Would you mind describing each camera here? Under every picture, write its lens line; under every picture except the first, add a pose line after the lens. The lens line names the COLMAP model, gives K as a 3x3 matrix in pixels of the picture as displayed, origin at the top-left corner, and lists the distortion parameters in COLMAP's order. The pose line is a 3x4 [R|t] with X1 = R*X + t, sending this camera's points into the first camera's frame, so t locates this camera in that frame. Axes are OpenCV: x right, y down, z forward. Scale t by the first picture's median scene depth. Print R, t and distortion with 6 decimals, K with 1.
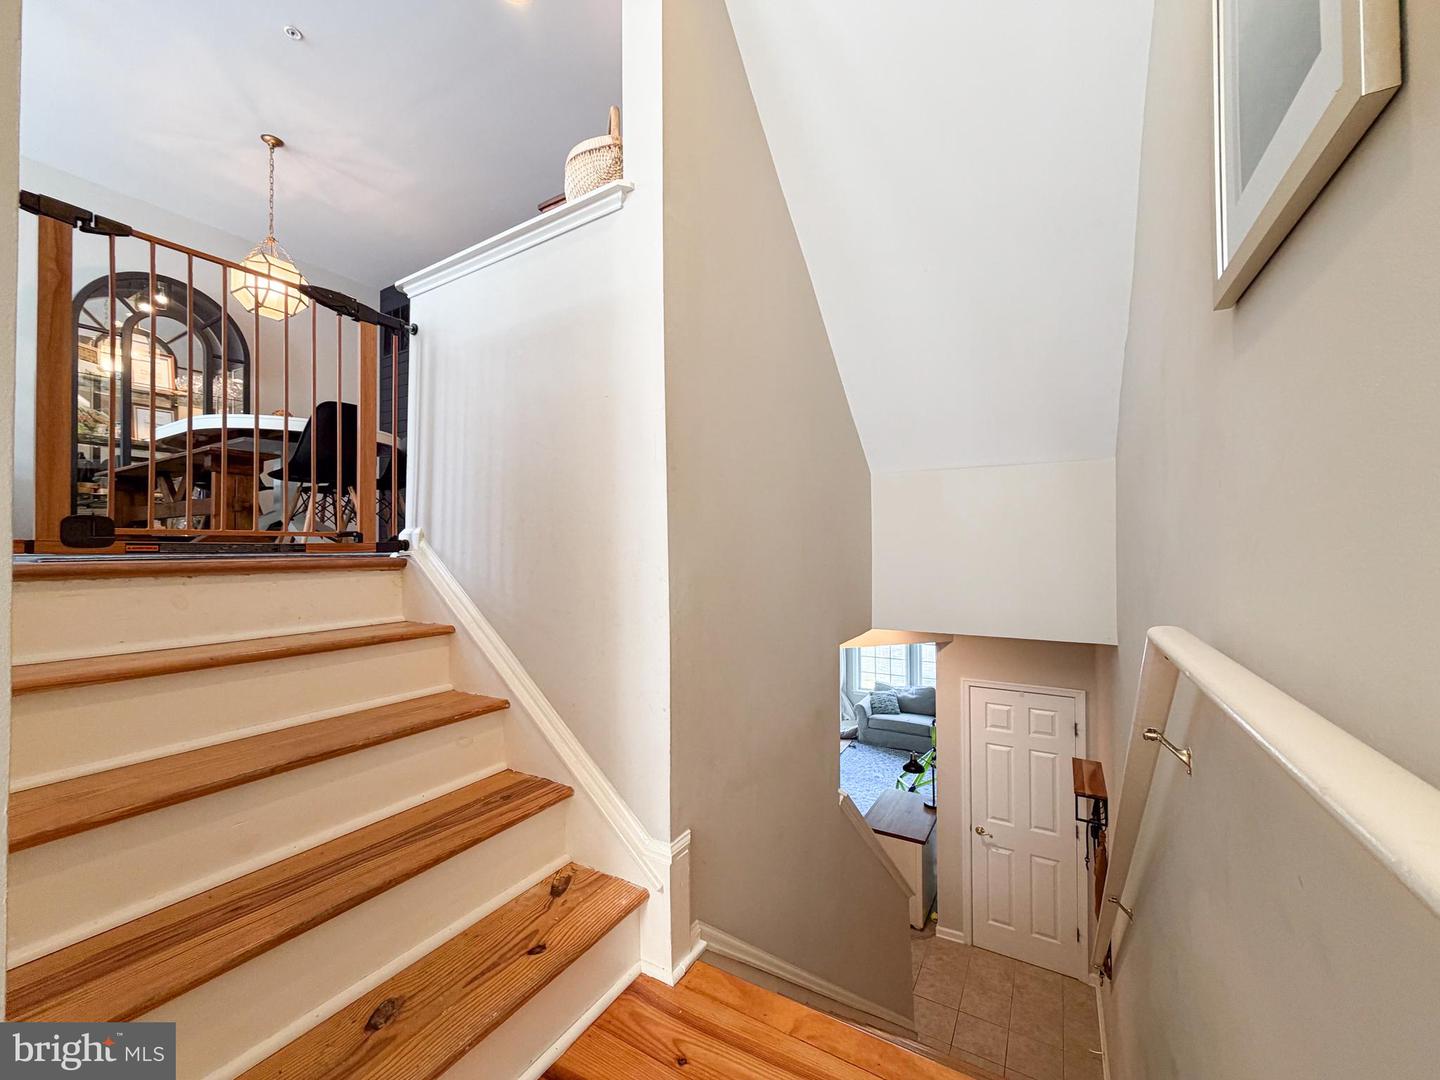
lens RADIAL K [[571.6, 0, 720.0], [0, 571.6, 540.0], [0, 0, 1]] dist [-0.001199, -0.000302]
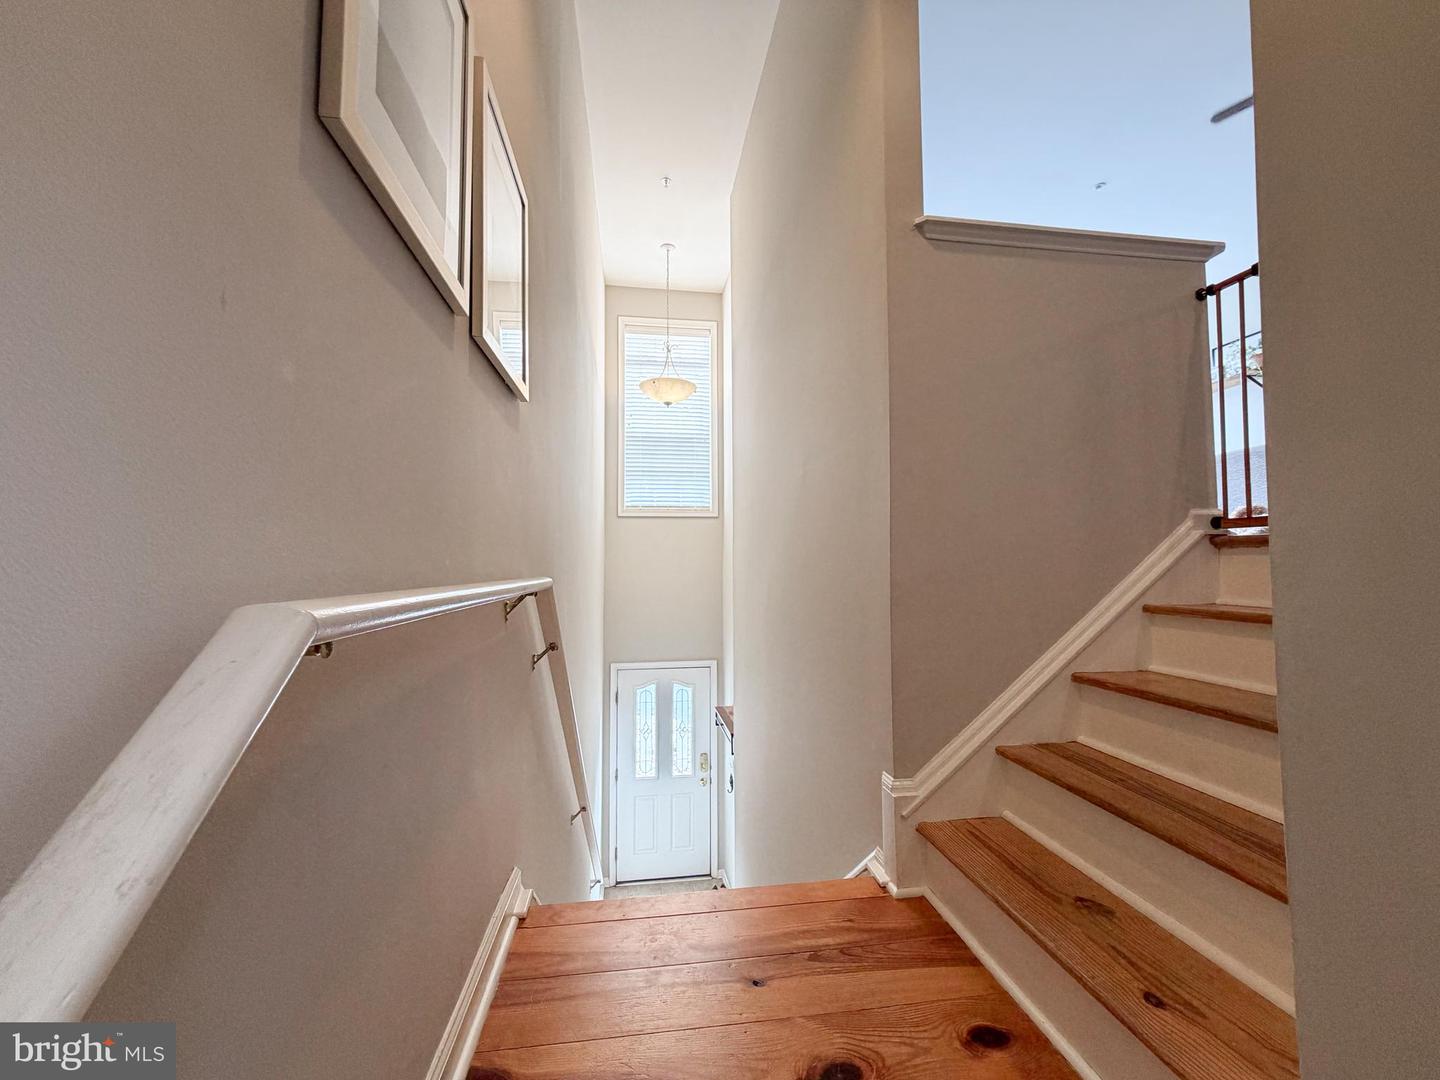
lens RADIAL K [[571.6, 0, 720.0], [0, 571.6, 540.0], [0, 0, 1]] dist [-0.001199, -0.000302]
pose [[-0.768562, -0.018986, -0.639494, 0.721545], [0.013071, 0.998885, -0.045365, 0.116296], [0.639642, -0.043225, -0.767457, 1.361856]]
